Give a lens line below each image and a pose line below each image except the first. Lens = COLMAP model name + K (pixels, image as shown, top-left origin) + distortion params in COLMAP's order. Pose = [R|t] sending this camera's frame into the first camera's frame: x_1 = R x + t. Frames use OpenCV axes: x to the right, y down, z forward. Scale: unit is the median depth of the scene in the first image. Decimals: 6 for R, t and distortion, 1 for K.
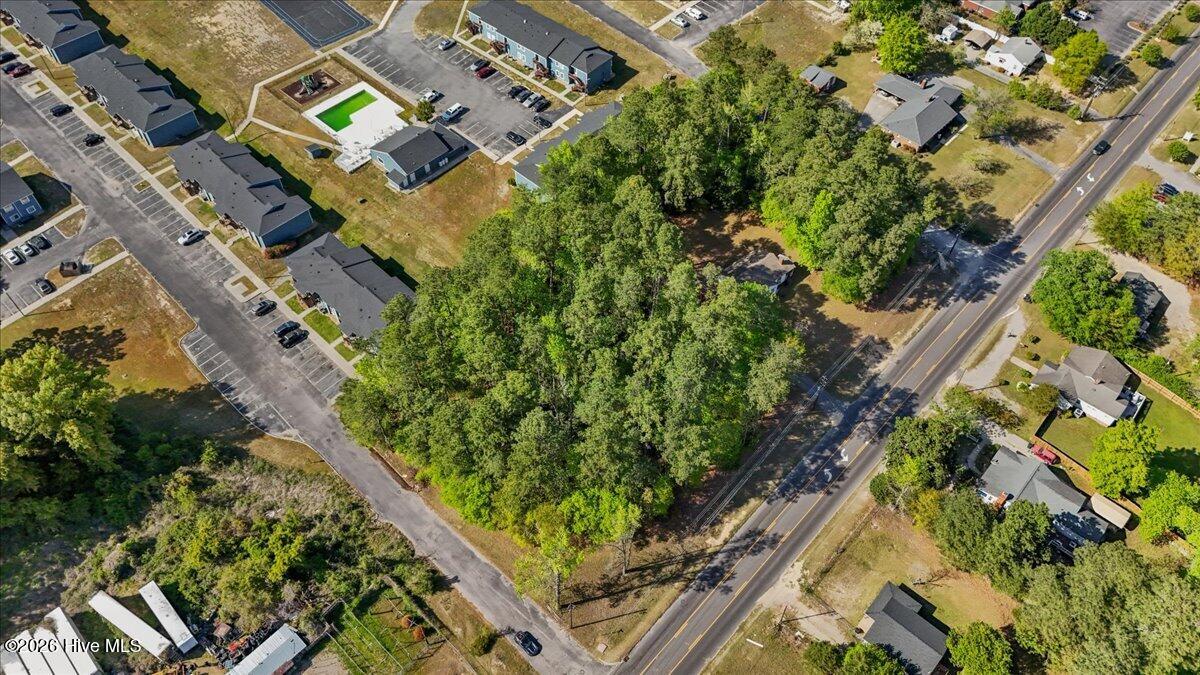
lens RADIAL K [[882.9, 0, 605.7], [0, 882.9, 337.4], [0, 0, 1]] dist [0.063852, -0.055121]
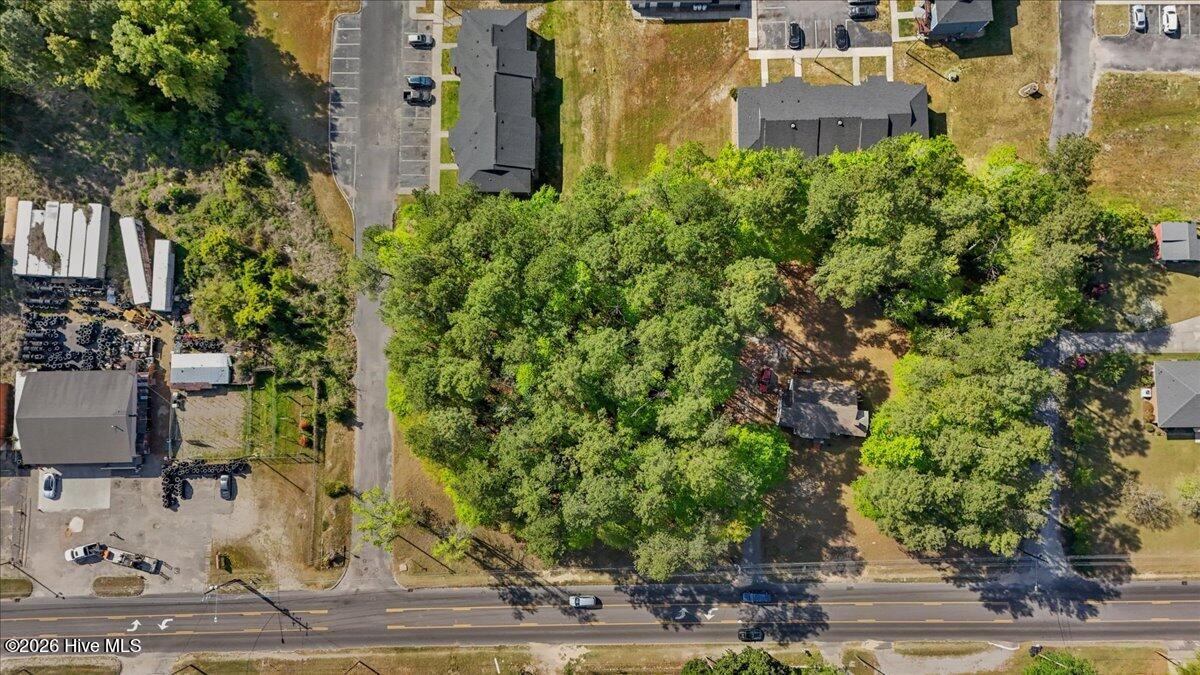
lens RADIAL K [[882.9, 0, 605.7], [0, 882.9, 337.4], [0, 0, 1]] dist [0.063852, -0.055121]
pose [[0.691002, 0.719974, -0.064447, 0.027949], [-0.569241, 0.596941, 0.565355, -0.481078], [0.445512, -0.353976, 0.822326, 0.219850]]
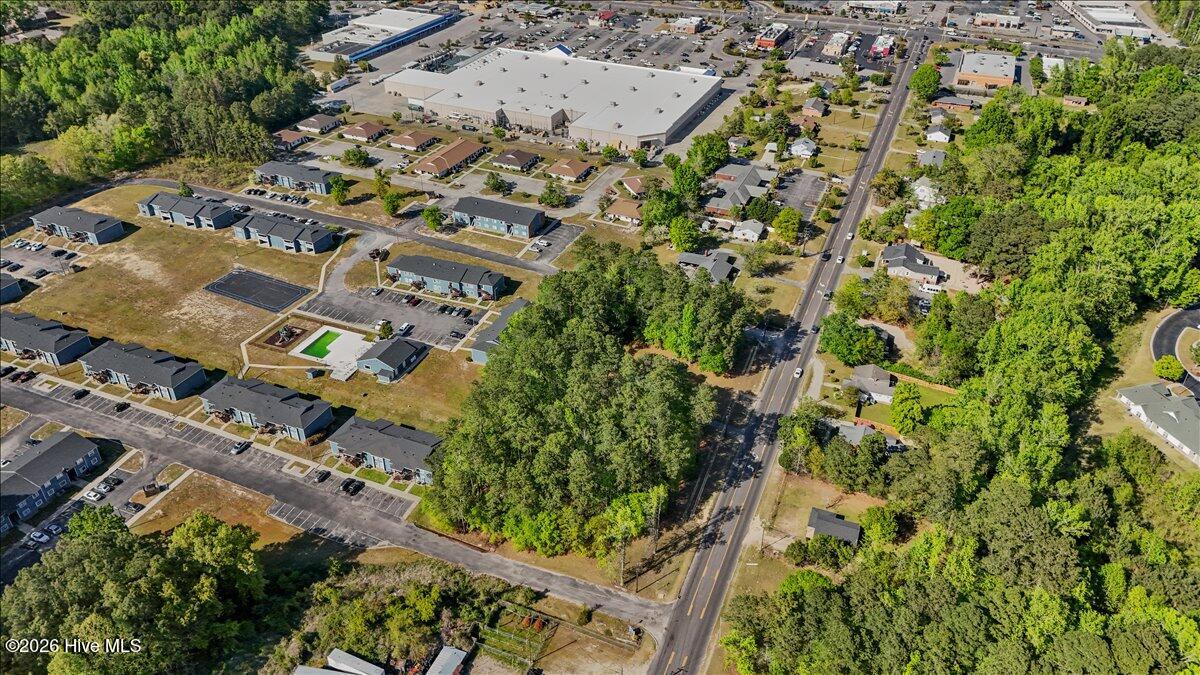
lens RADIAL K [[883.6, 0, 605.5], [0, 883.6, 332.8], [0, 0, 1]] dist [0.081586, -0.088703]
pose [[0.933762, -0.199373, 0.297218, -0.343723], [0.283827, 0.918407, -0.275629, 0.255199], [-0.218014, 0.341730, 0.914161, -0.369904]]
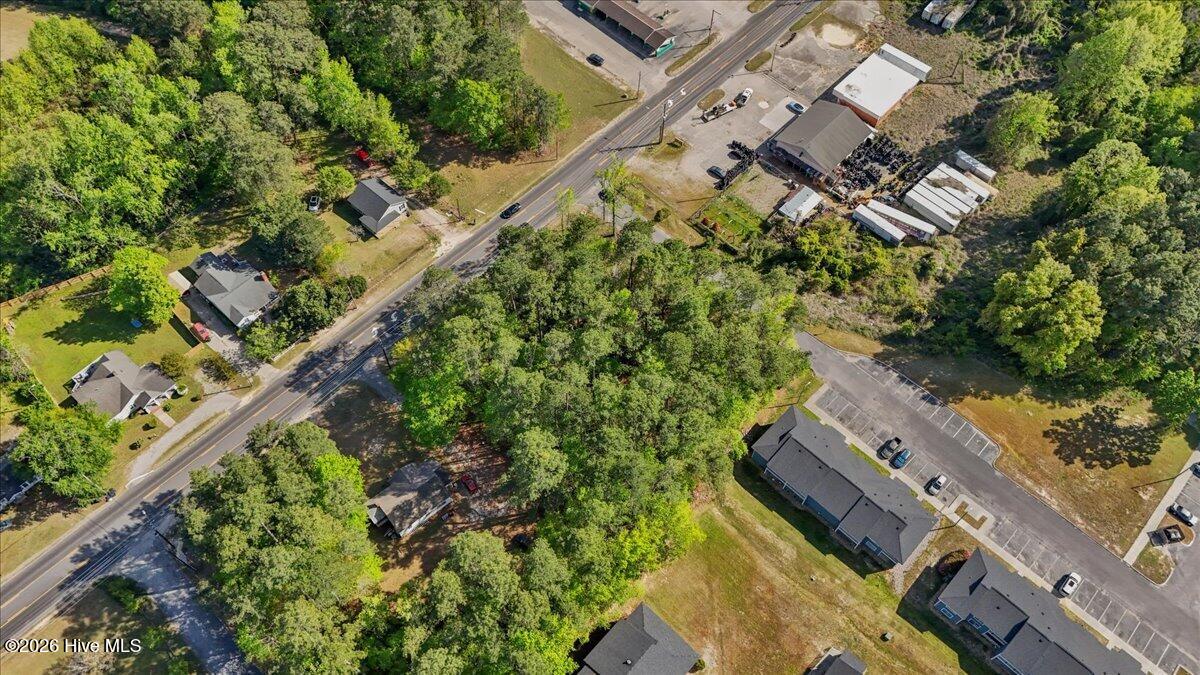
lens RADIAL K [[882.9, 0, 605.7], [0, 882.9, 337.4], [0, 0, 1]] dist [0.063852, -0.055121]
pose [[-0.999596, -0.013179, -0.025186, -0.005892], [-0.019143, -0.342902, 0.939176, -0.867364], [-0.021014, 0.939279, 0.342511, 0.535278]]
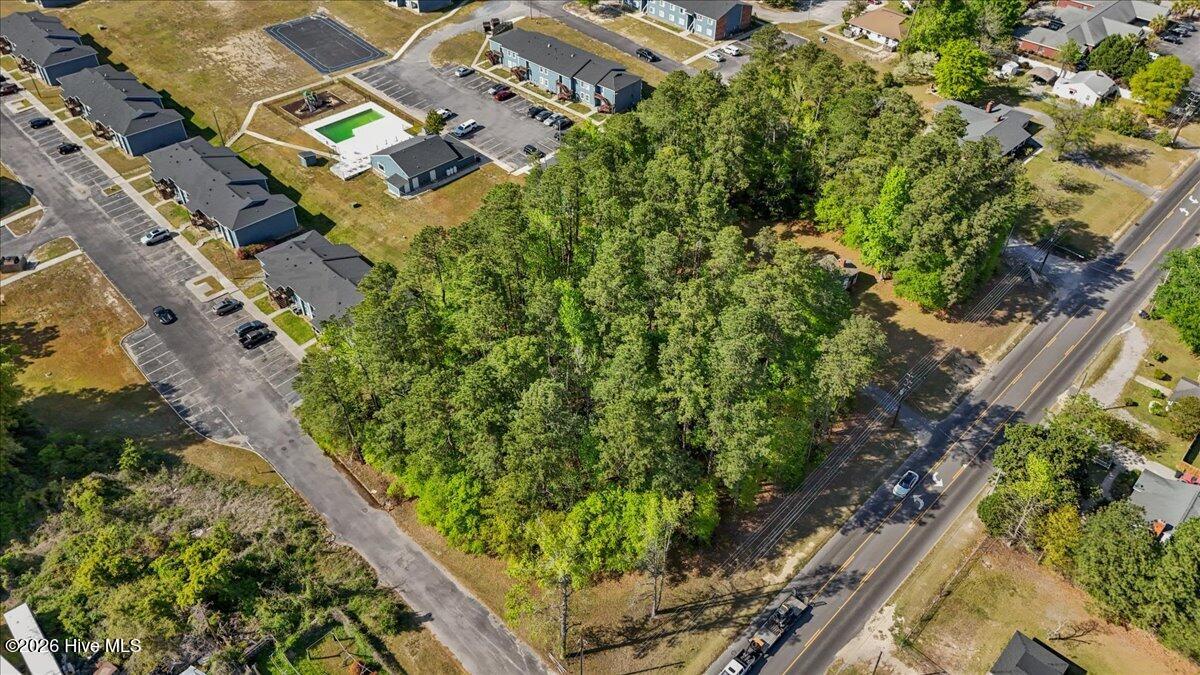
lens RADIAL K [[882.9, 0, 605.7], [0, 882.9, 337.4], [0, 0, 1]] dist [0.063852, -0.055121]
pose [[0.999557, 0.018277, -0.023492, -0.005103], [-0.022338, 0.982246, -0.186261, 0.144778], [0.019671, 0.186703, 0.982219, 0.182326]]
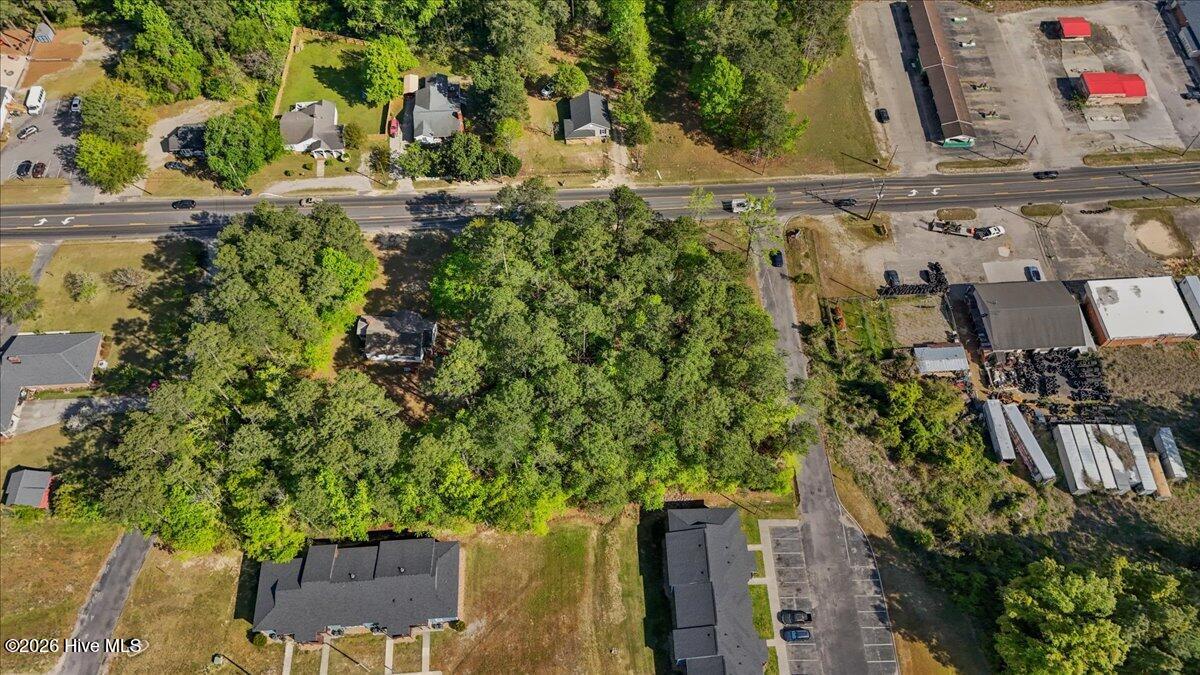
lens RADIAL K [[882.9, 0, 605.7], [0, 882.9, 337.4], [0, 0, 1]] dist [0.063852, -0.055121]
pose [[-0.725600, -0.600621, 0.335795, -0.336465], [0.531333, -0.178949, 0.828048, -0.768447], [-0.437253, 0.779250, 0.448975, 0.454352]]
